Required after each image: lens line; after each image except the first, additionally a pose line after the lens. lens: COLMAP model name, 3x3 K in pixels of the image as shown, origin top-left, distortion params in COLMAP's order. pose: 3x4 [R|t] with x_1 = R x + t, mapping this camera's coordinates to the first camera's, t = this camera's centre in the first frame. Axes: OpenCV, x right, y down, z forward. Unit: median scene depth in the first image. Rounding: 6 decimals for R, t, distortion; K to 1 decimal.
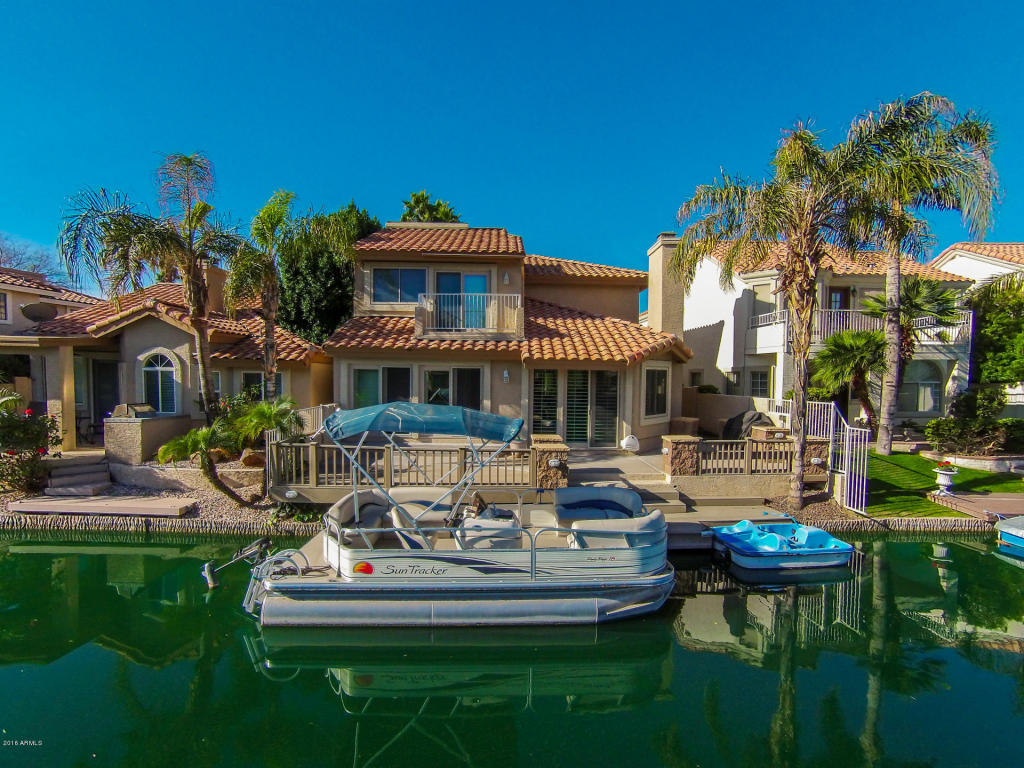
lens RADIAL K [[478.4, 0, 518.1], [0, 478.4, 405.4], [0, 0, 1]] dist [-0.051784, 0.028489]
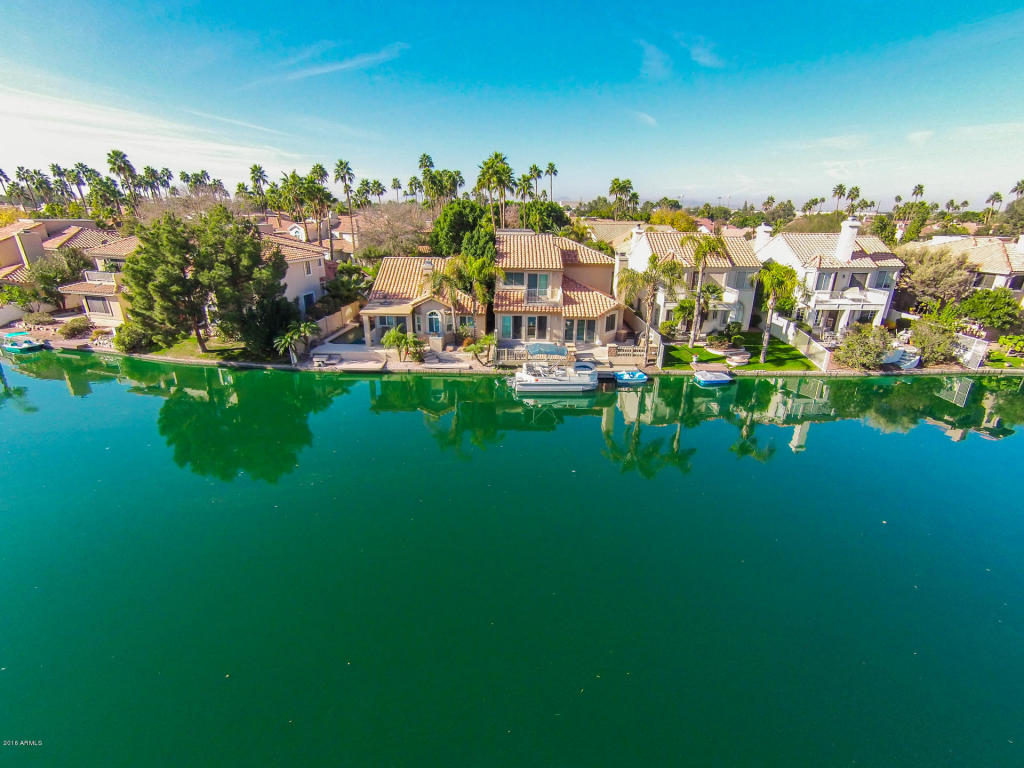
lens RADIAL K [[478.4, 0, 518.1], [0, 478.4, 405.4], [0, 0, 1]] dist [-0.051784, 0.028489]
pose [[0.999921, 0.007101, -0.010340, -0.225526], [-0.003345, 0.945435, 0.325794, -0.518806], [0.012090, -0.325734, 0.945384, -1.912465]]
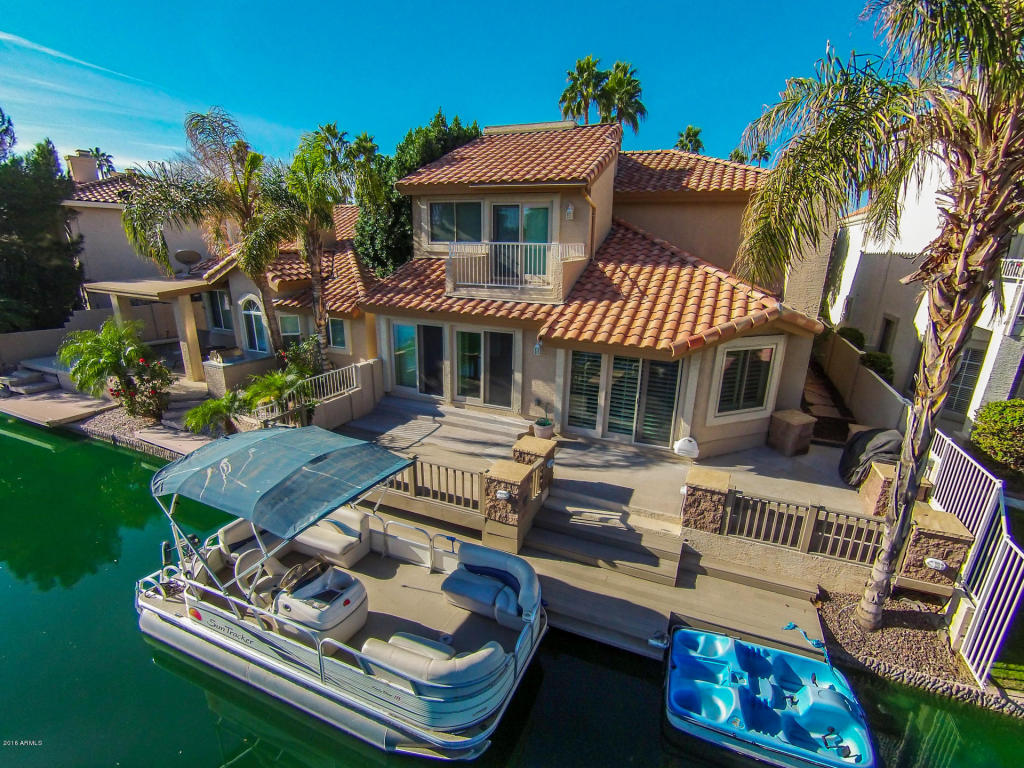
lens RADIAL K [[478.4, 0, 518.1], [0, 478.4, 405.4], [0, 0, 1]] dist [-0.051784, 0.028489]
pose [[0.899993, 0.146012, -0.410722, 0.313167], [-0.038858, 0.965354, 0.258036, -0.183160], [0.434168, -0.216270, 0.874486, 0.240849]]
